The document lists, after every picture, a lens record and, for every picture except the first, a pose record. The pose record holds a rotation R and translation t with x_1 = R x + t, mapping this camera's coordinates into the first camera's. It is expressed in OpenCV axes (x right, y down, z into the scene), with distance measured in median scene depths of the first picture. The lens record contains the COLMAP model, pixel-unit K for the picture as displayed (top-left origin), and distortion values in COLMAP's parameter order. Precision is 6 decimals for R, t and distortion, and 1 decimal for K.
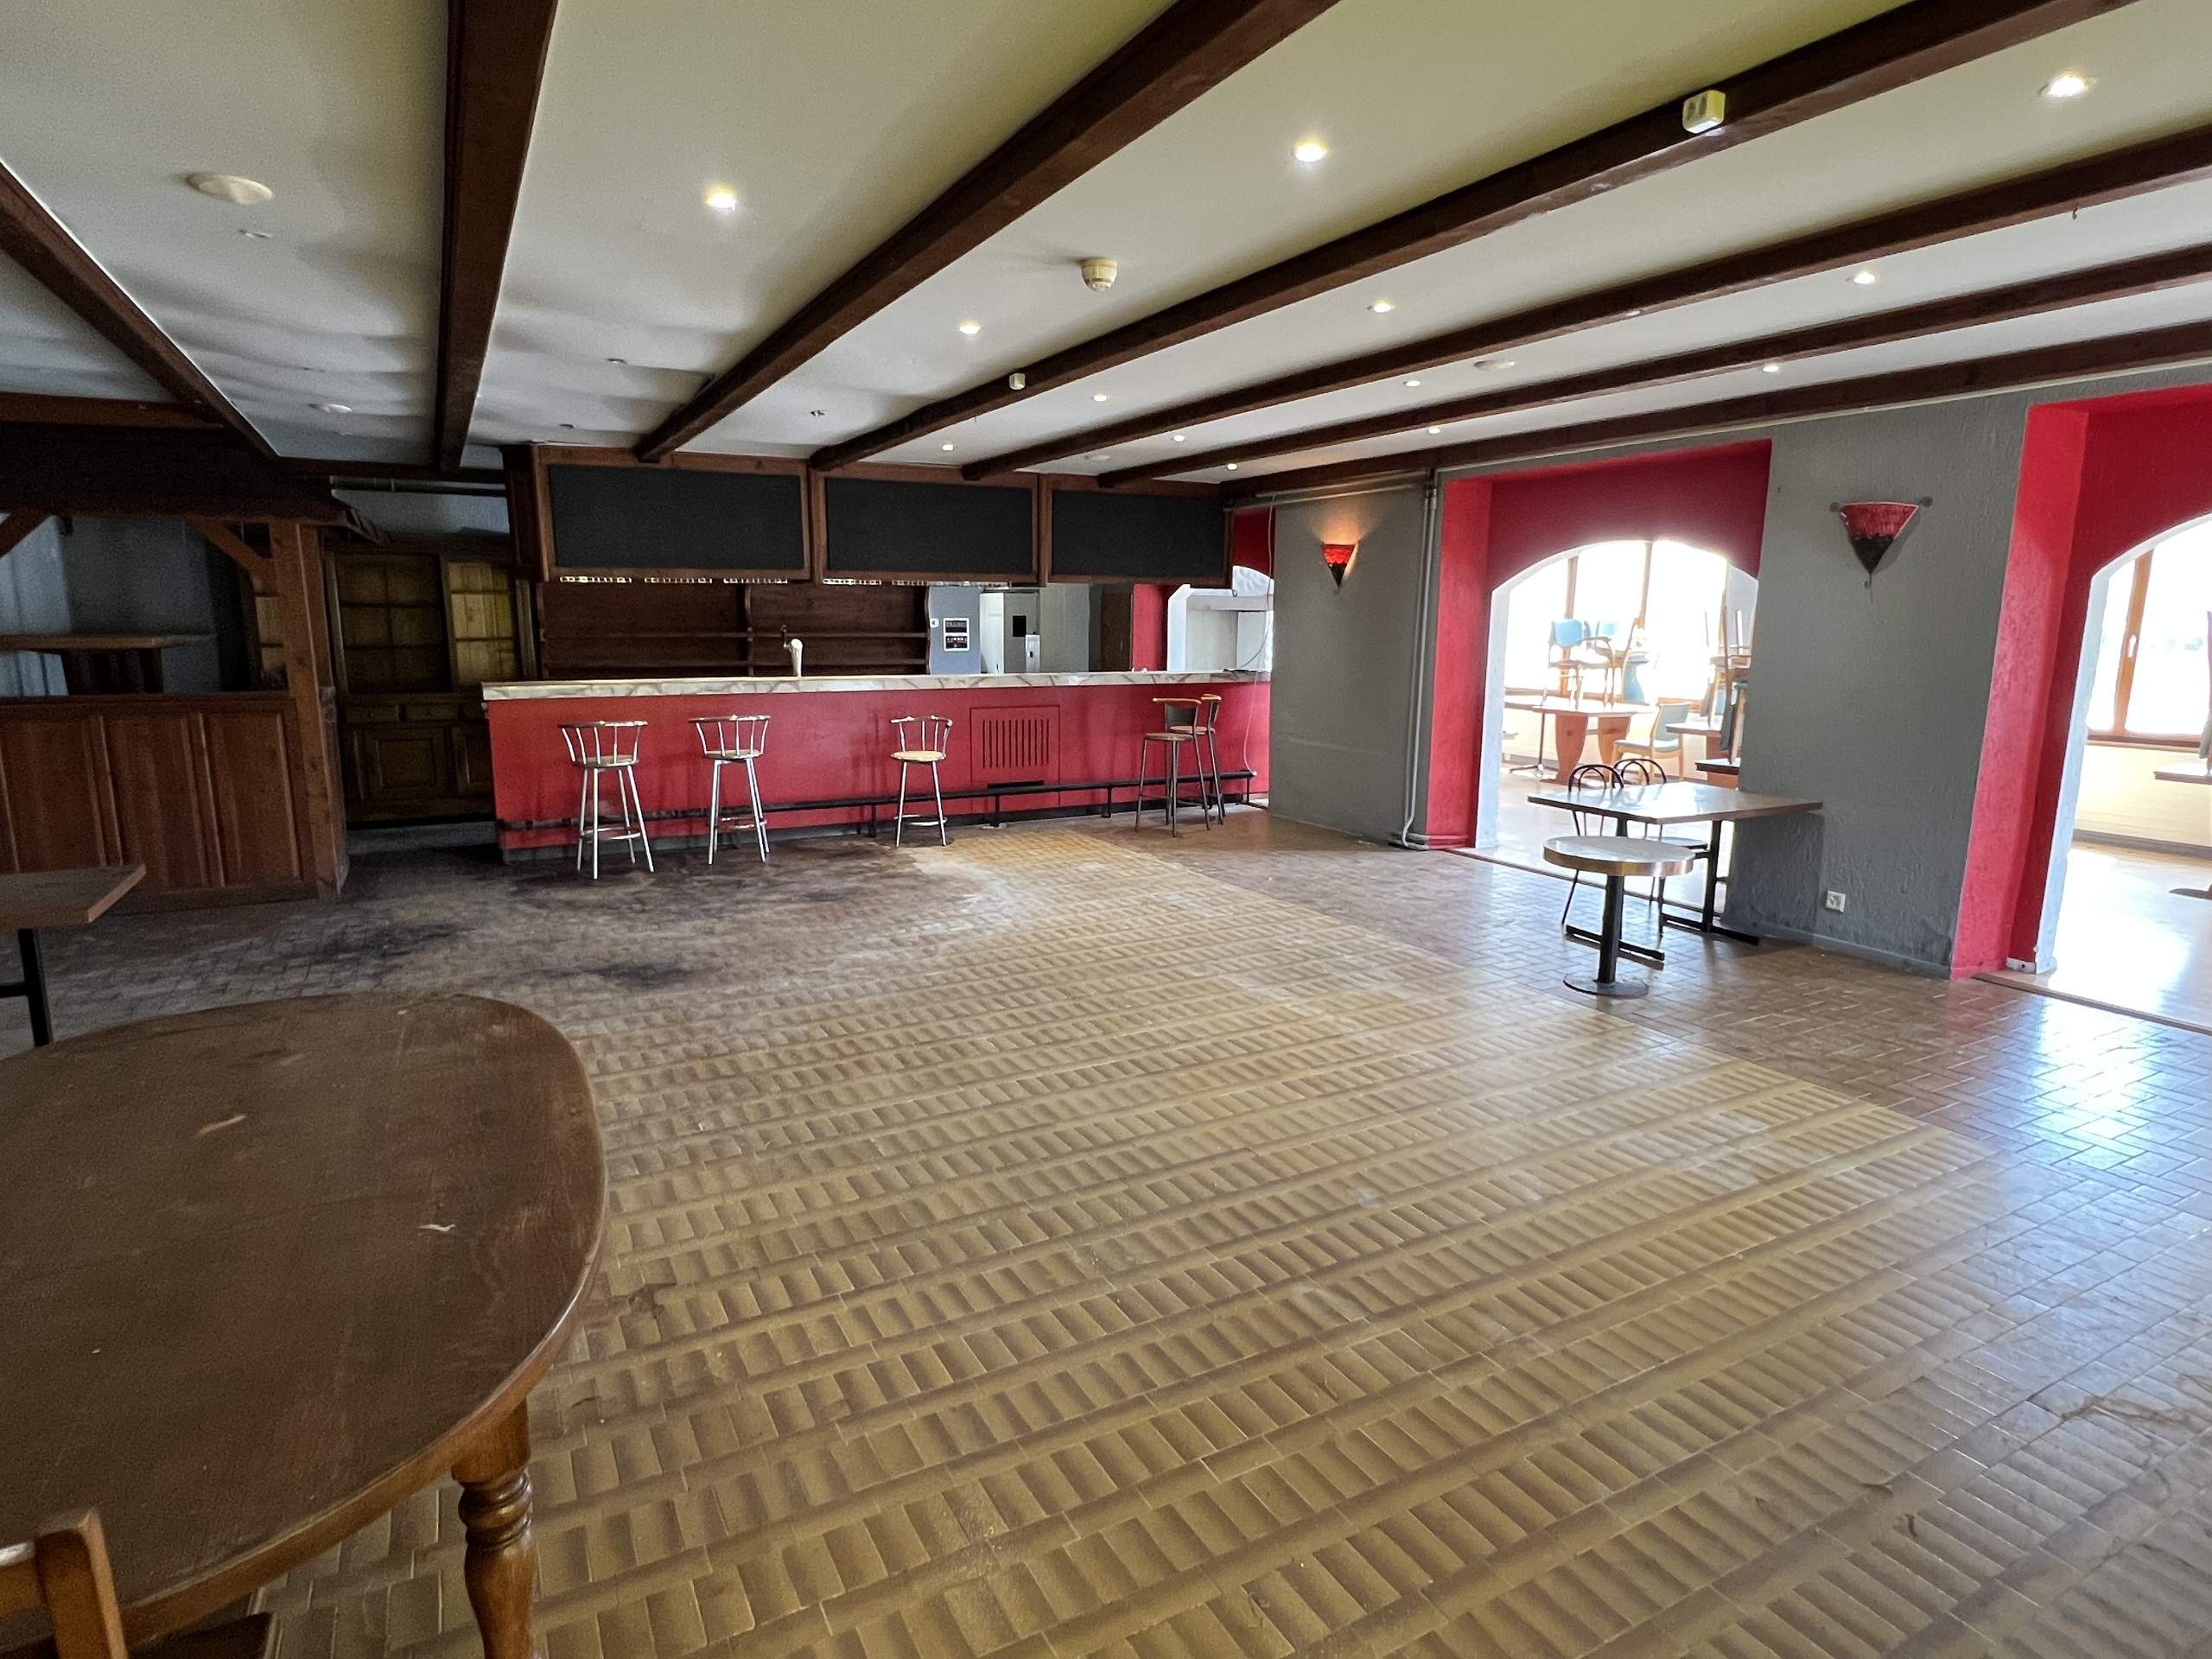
lens RADIAL K [[1212.9, 0, 1106.7], [0, 1212.9, 839.6], [0, 0, 1]] dist [0.000728, -0.000825]
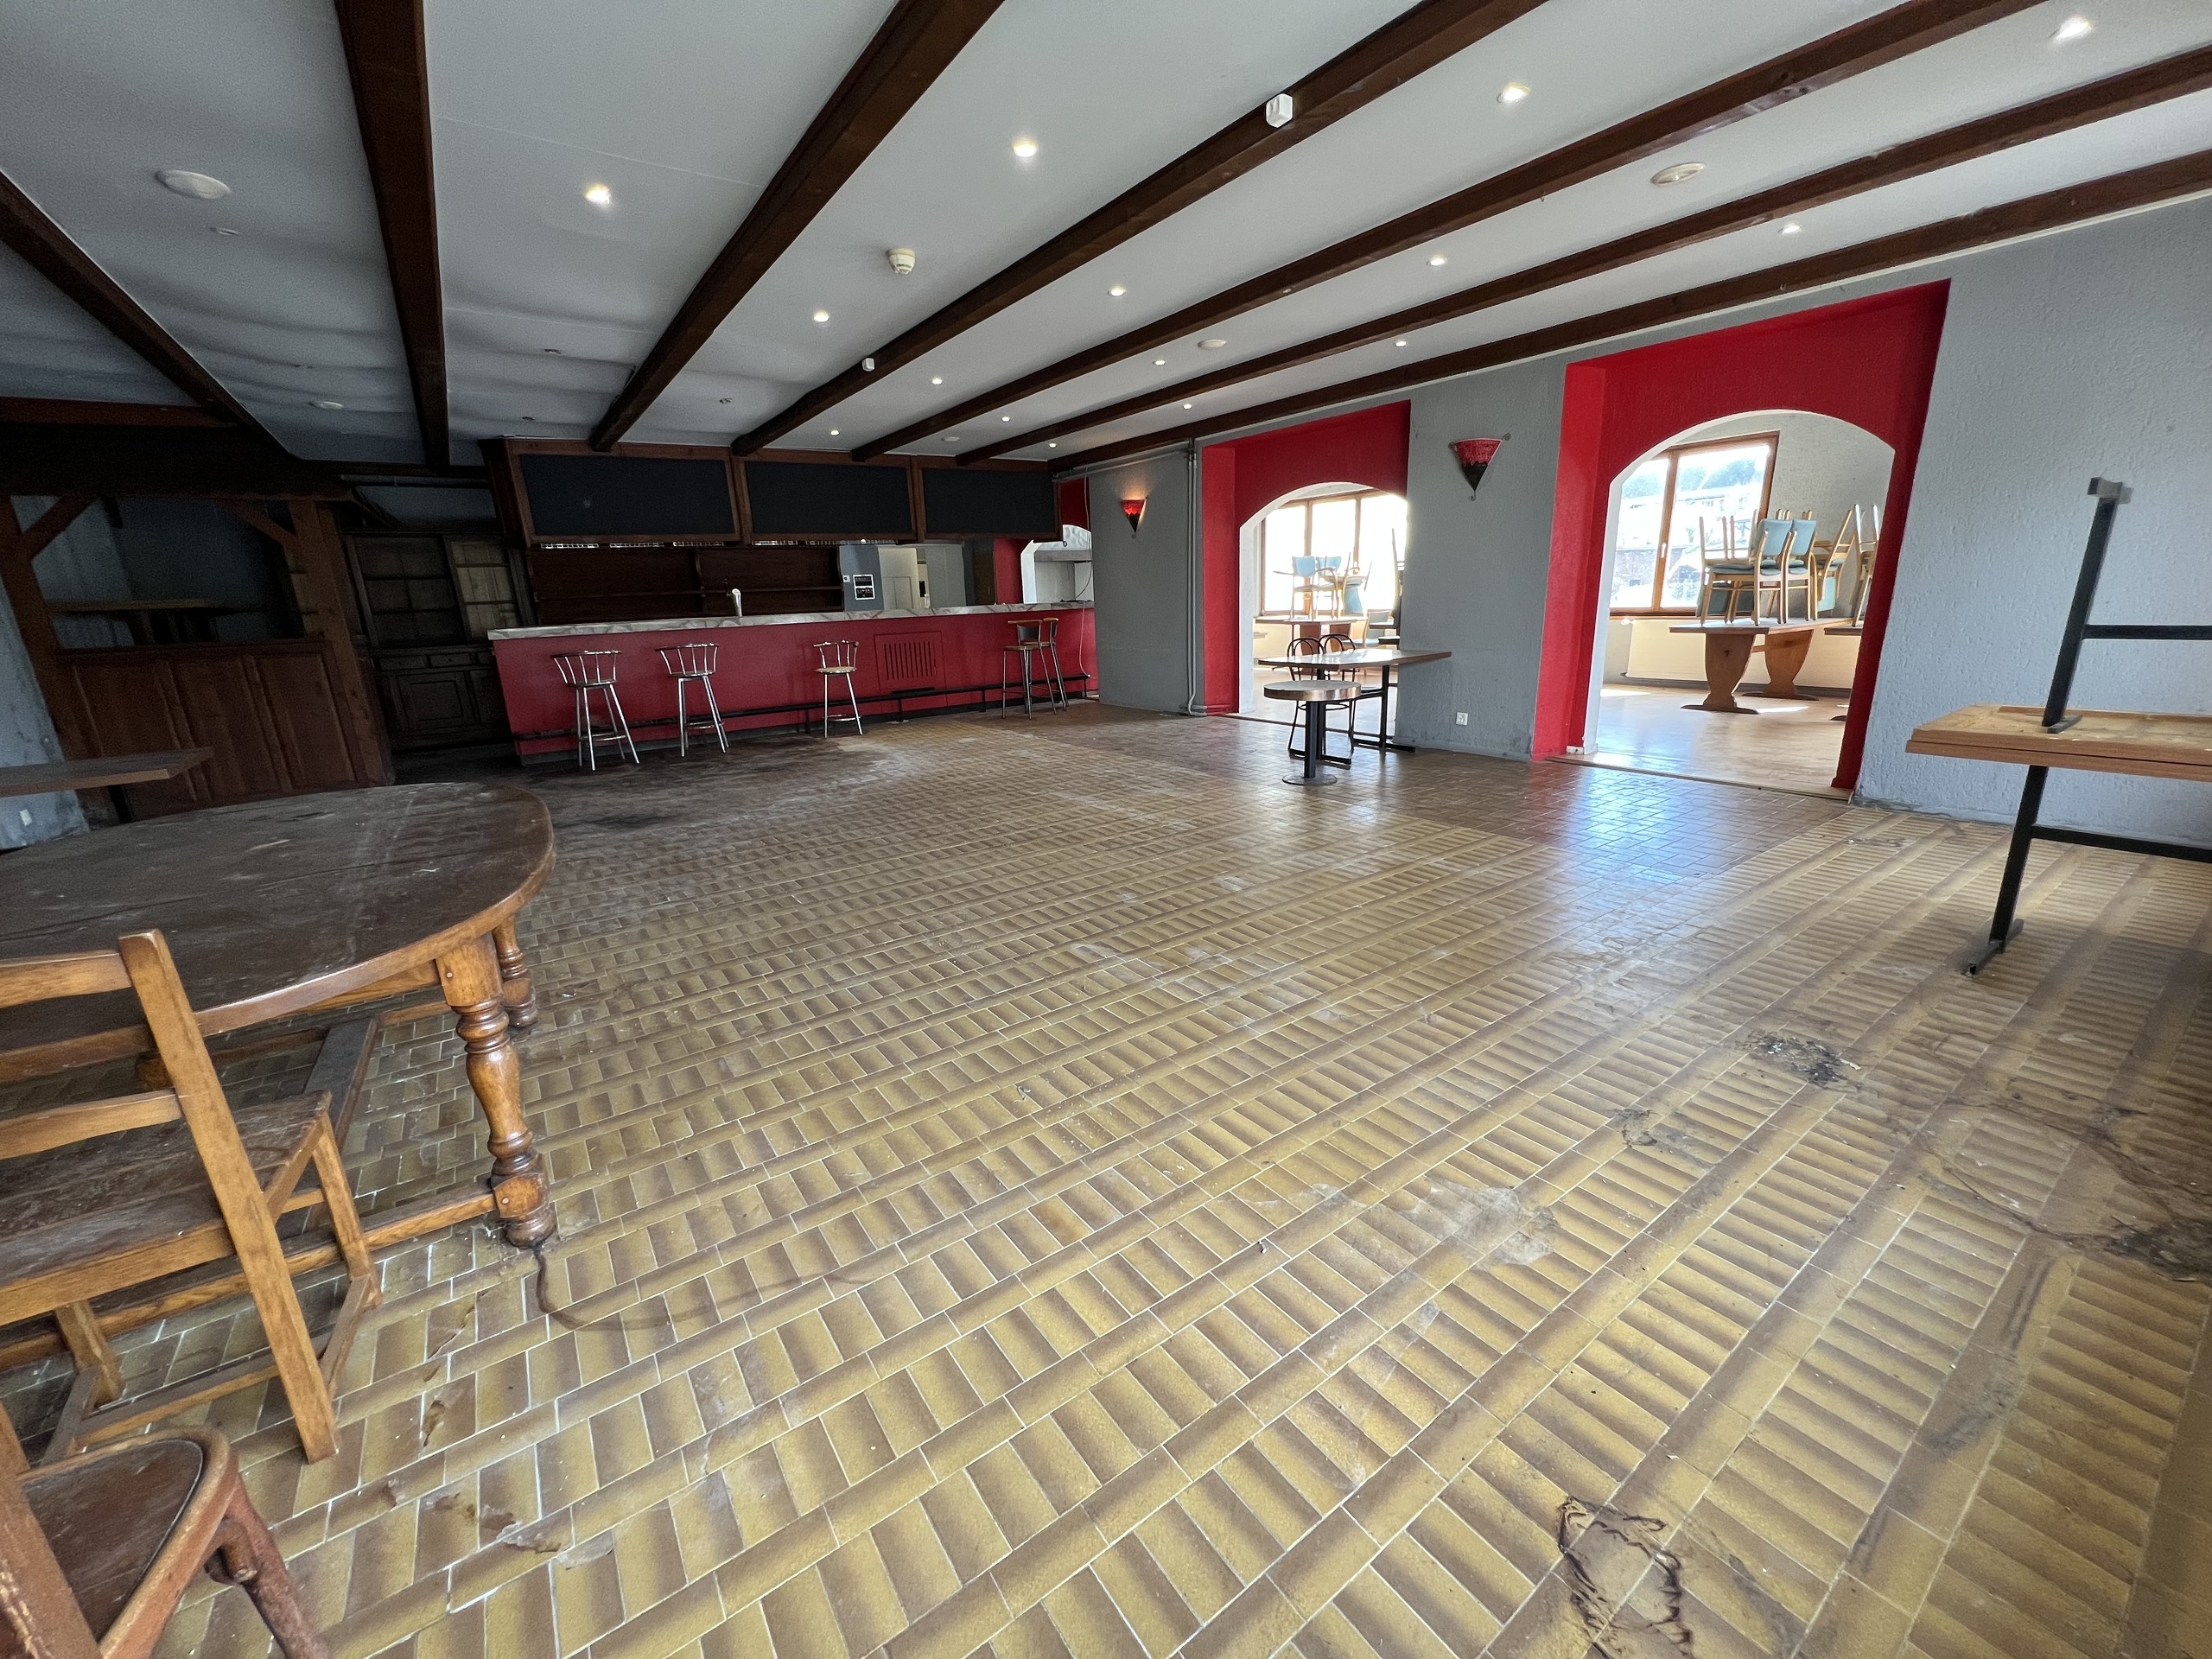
lens RADIAL K [[884.4, 0, 1106.7], [0, 884.4, 832.2], [0, 0, 1]] dist [0.002594, -0.000623]
pose [[0.992172, -0.075055, 0.099807, 0.050850], [0.066577, 0.994092, 0.085727, 0.071361], [-0.105651, -0.078411, 0.991307, -0.047567]]
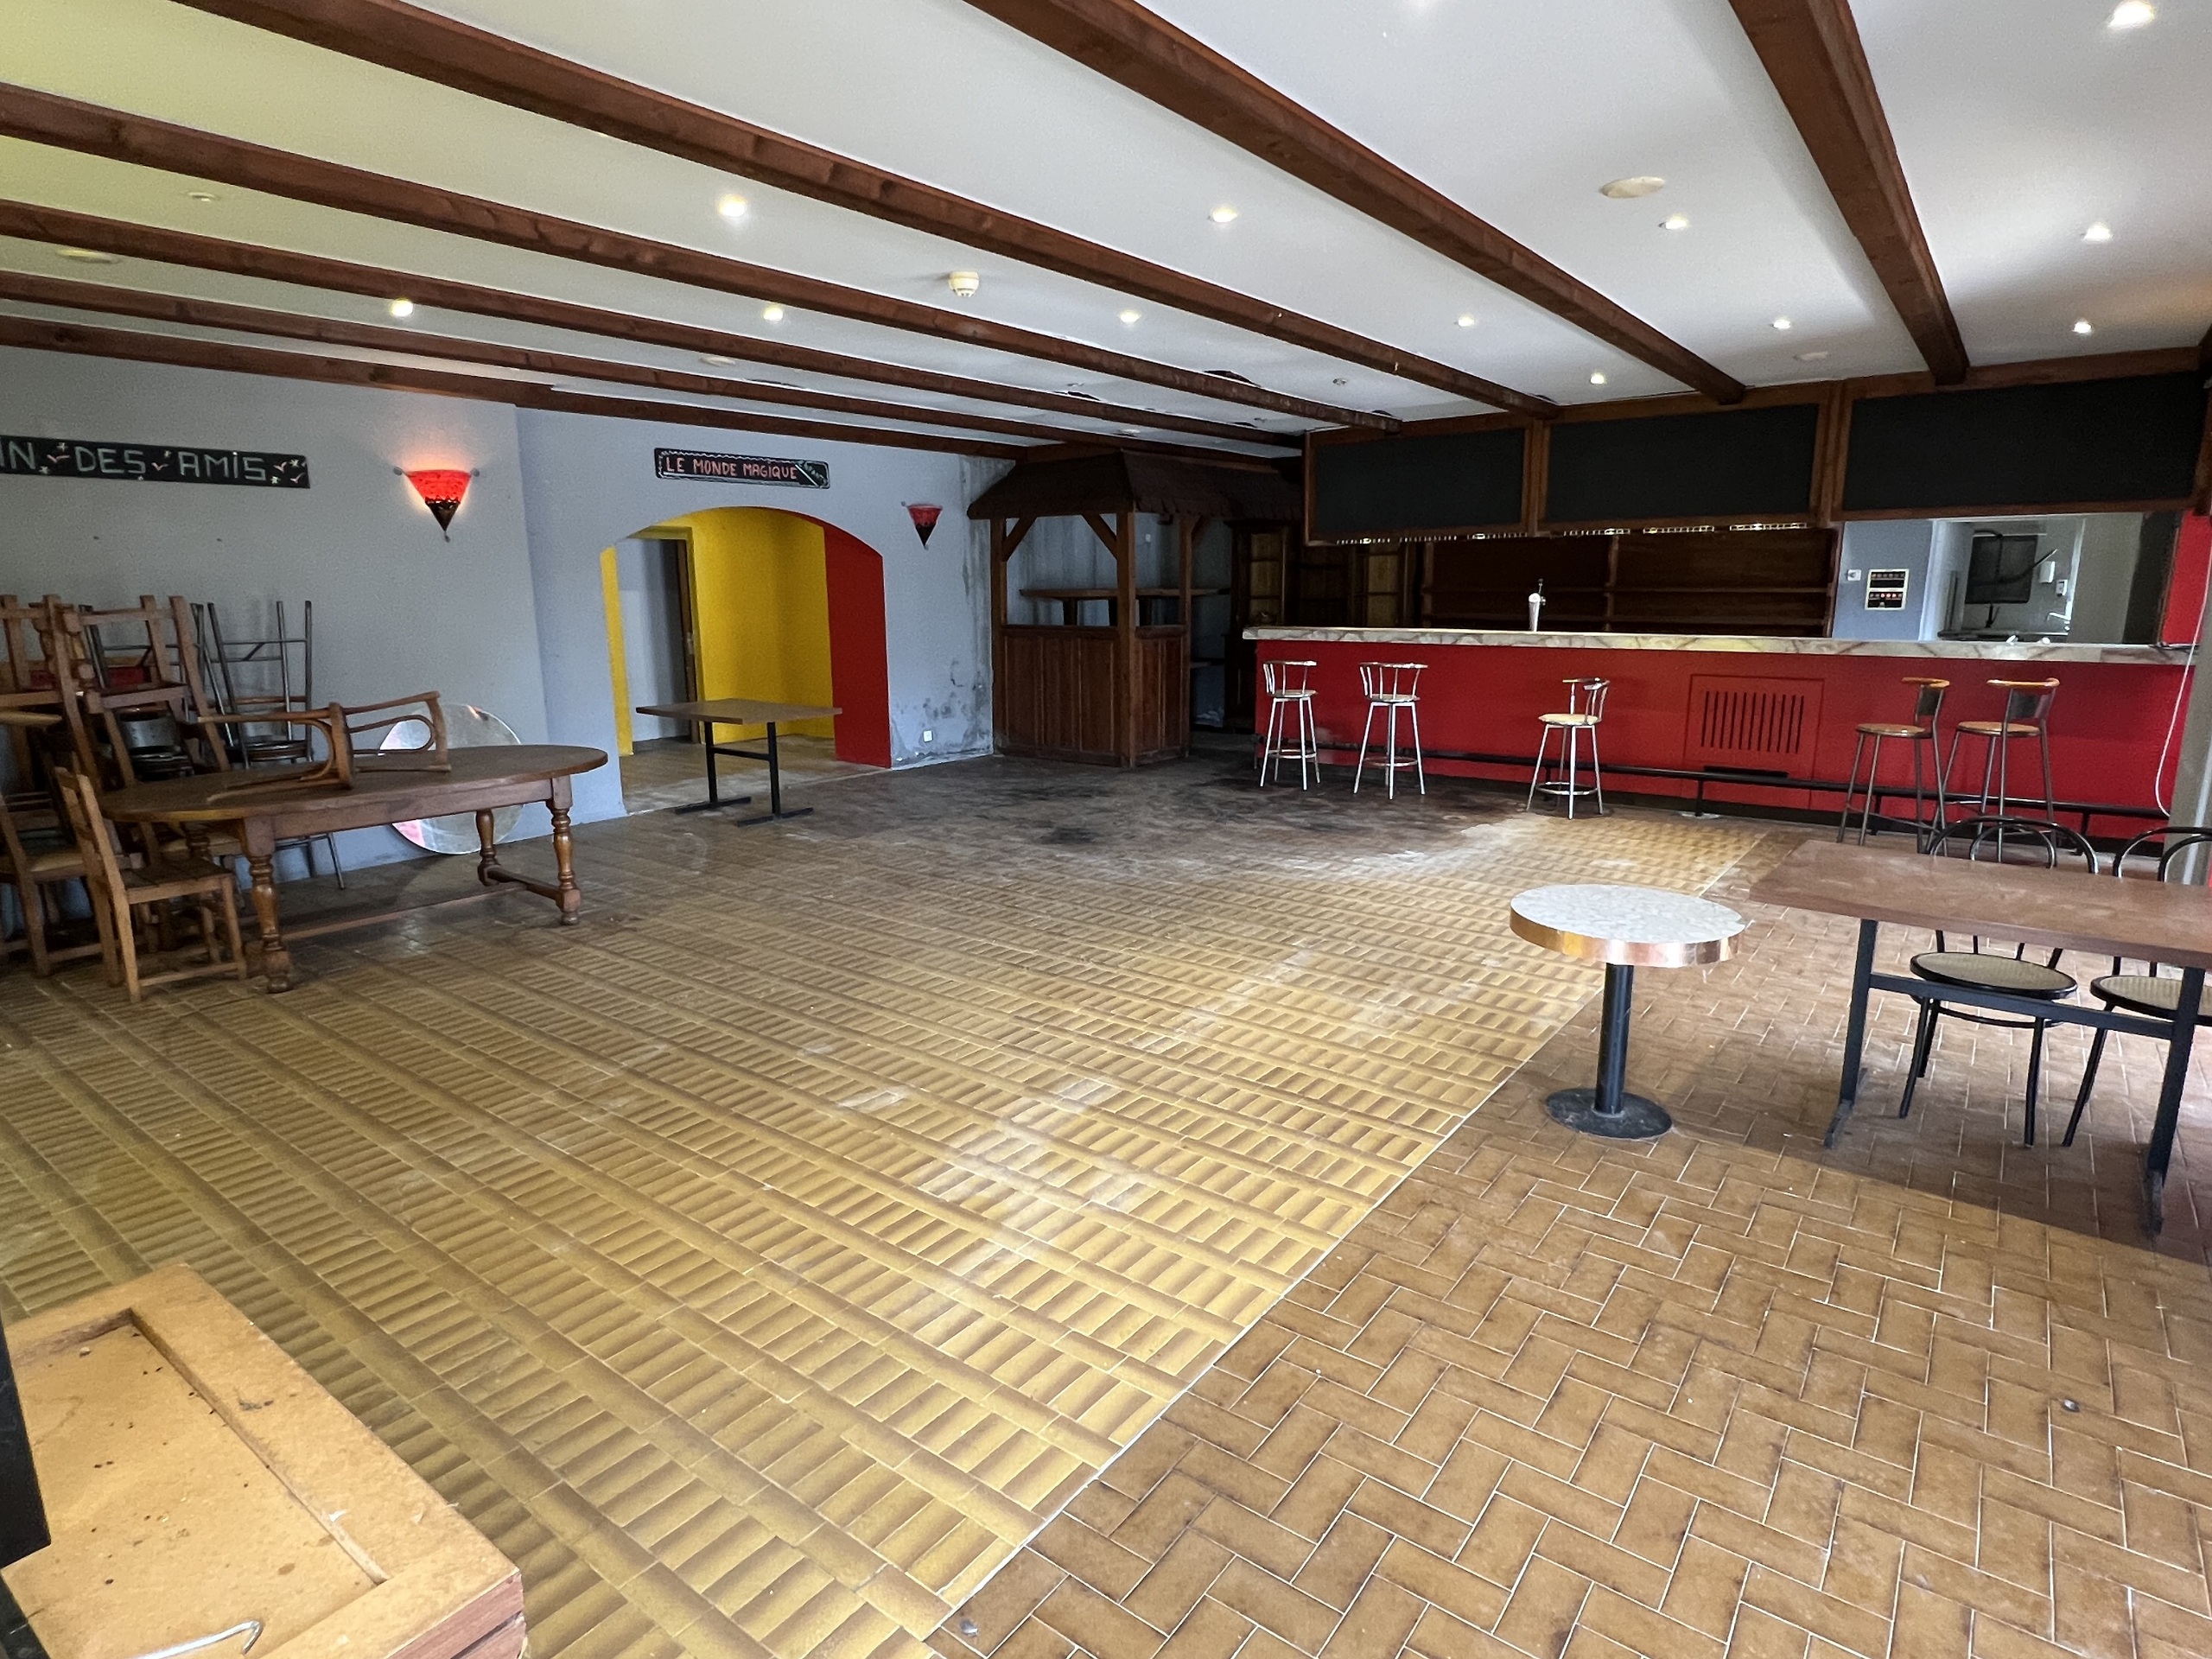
lens RADIAL K [[1212.9, 0, 1102.8], [0, 1212.9, 828.8], [0, 0, 1]] dist [0.000728, -0.000825]
pose [[0.402660, 0.175942, -0.898281, 0.832452], [-0.154777, 0.980309, 0.122629, -0.068558], [0.902169, 0.089655, 0.421963, 0.441729]]
